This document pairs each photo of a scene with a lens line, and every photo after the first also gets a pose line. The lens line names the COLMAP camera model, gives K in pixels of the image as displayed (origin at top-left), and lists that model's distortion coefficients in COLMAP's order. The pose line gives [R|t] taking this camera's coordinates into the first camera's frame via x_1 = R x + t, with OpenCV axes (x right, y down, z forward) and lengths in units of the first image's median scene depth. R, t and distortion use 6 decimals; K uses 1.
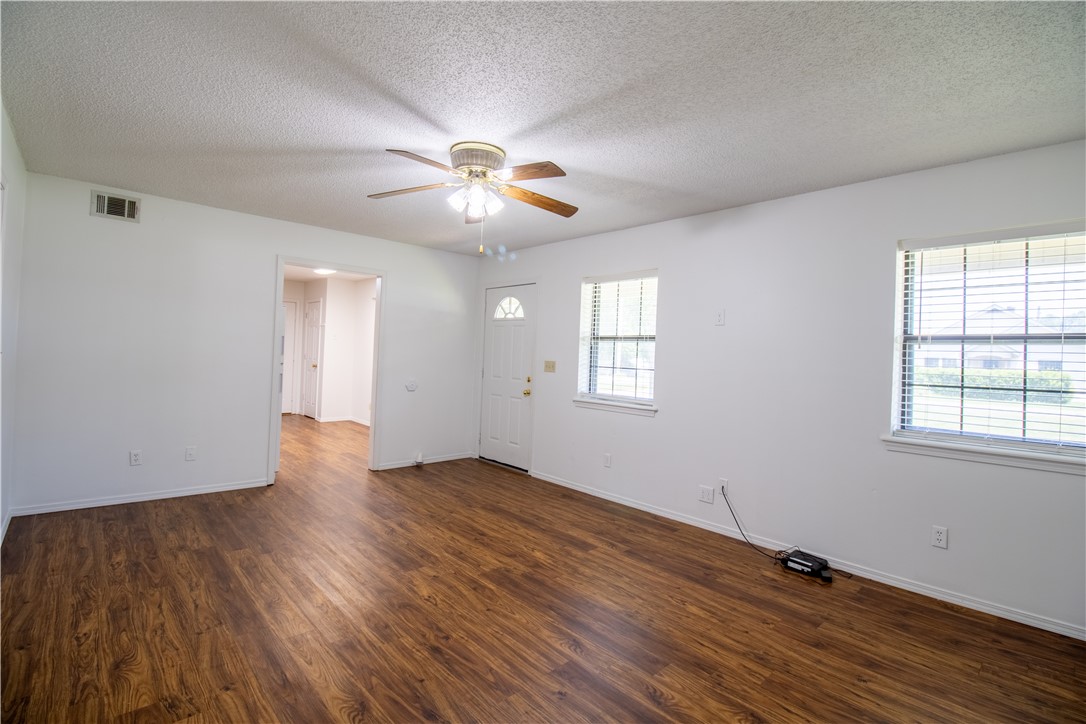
lens RADIAL K [[504.6, 0, 552.8], [0, 504.6, 351.8], [0, 0, 1]] dist [0.000450, -0.013354]
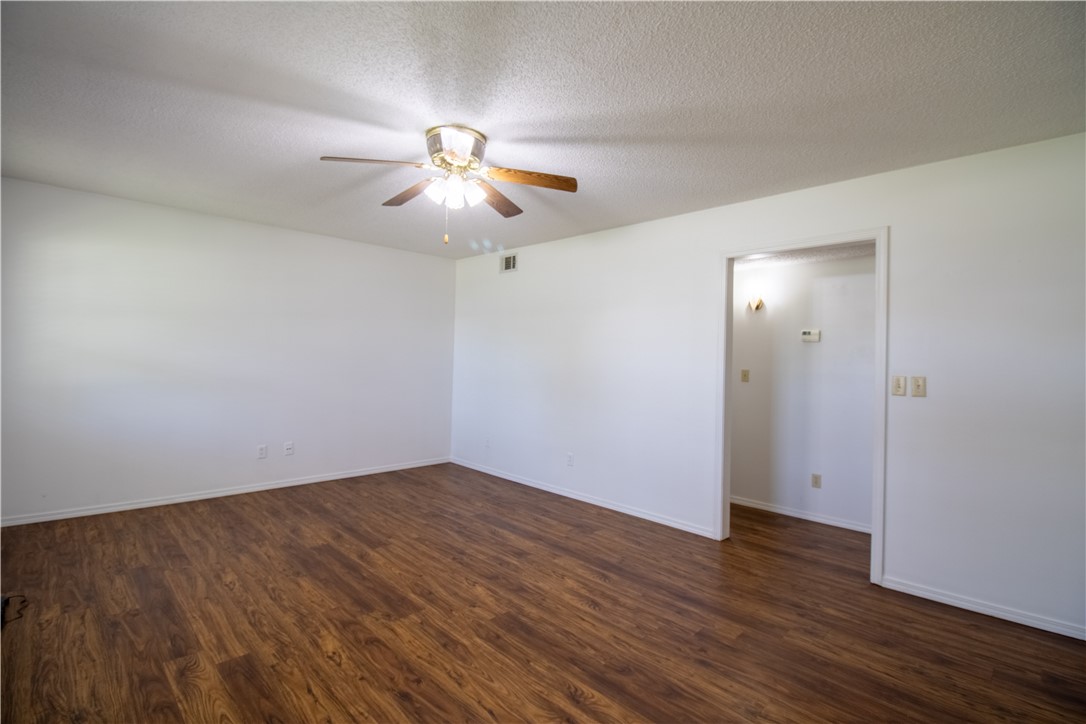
lens RADIAL K [[504.6, 0, 552.8], [0, 504.6, 351.8], [0, 0, 1]] dist [0.000450, -0.013354]
pose [[-0.997489, -0.063141, -0.032076, -0.309419], [-0.062628, 0.997896, -0.016764, -0.002480], [0.033067, -0.014713, -0.999345, 1.865754]]
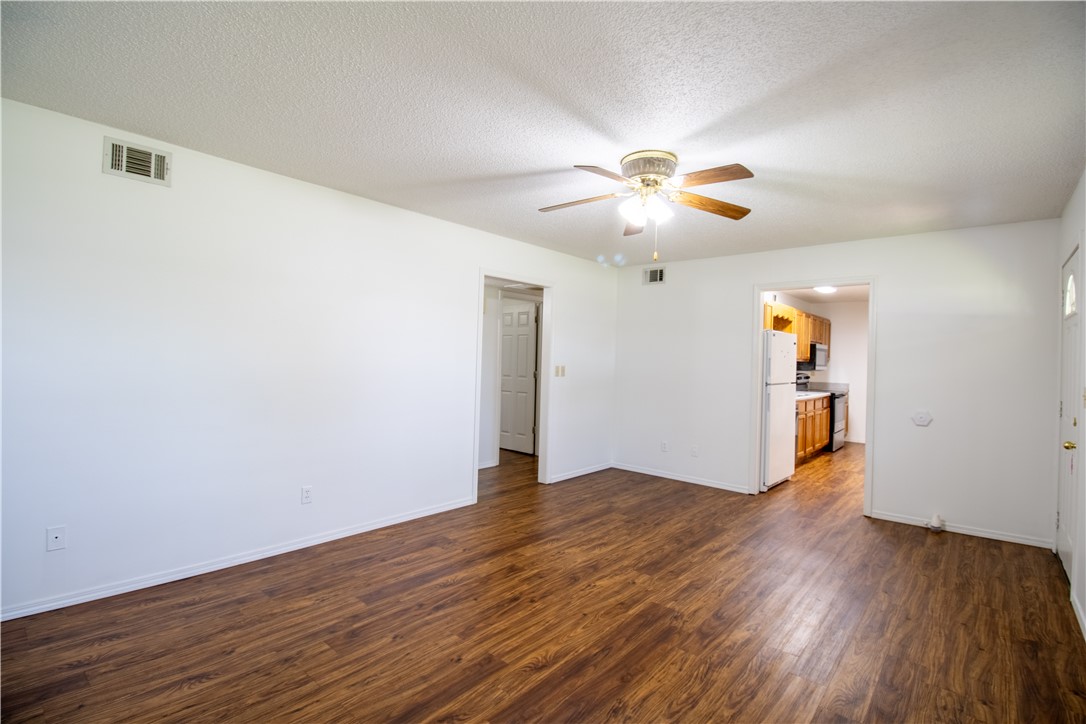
lens RADIAL K [[504.6, 0, 552.8], [0, 504.6, 351.8], [0, 0, 1]] dist [0.000450, -0.013354]
pose [[0.107088, -0.050104, -0.992986, 0.771406], [-0.018774, 0.998449, -0.052404, 0.032236], [0.994072, 0.024254, 0.105982, 0.697997]]
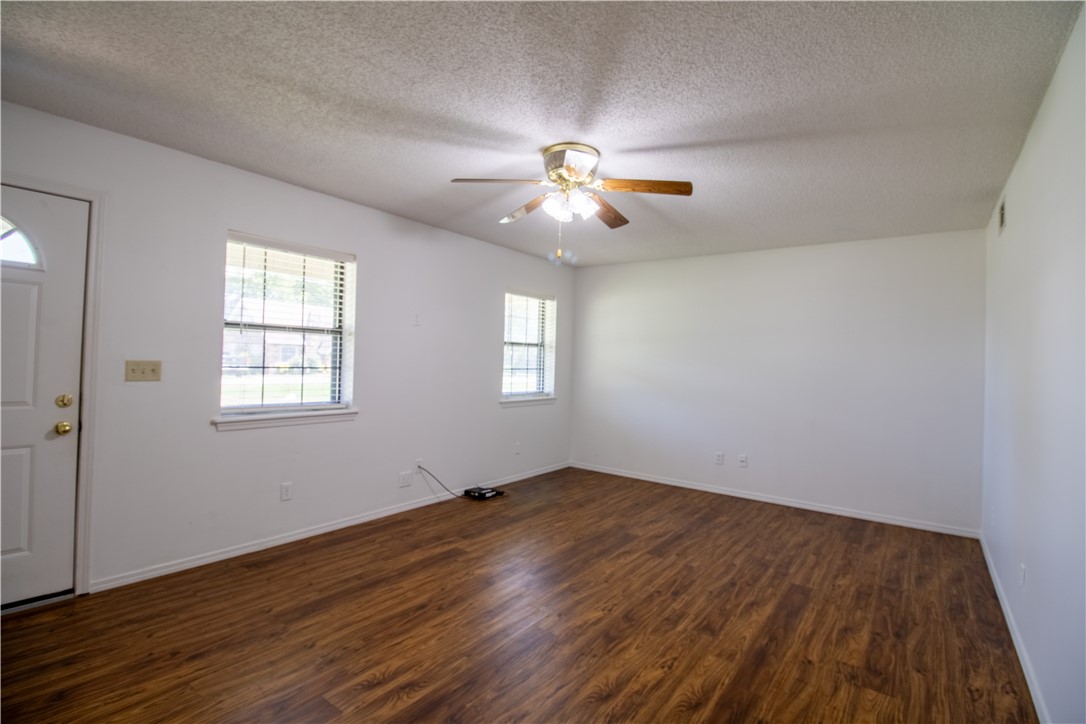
lens RADIAL K [[504.6, 0, 552.8], [0, 504.6, 351.8], [0, 0, 1]] dist [0.000450, -0.013354]
pose [[-0.179851, -0.024562, 0.983387, -1.068380], [-0.041913, 0.998972, 0.017286, -0.033524], [-0.982800, -0.038108, -0.180696, 1.161206]]
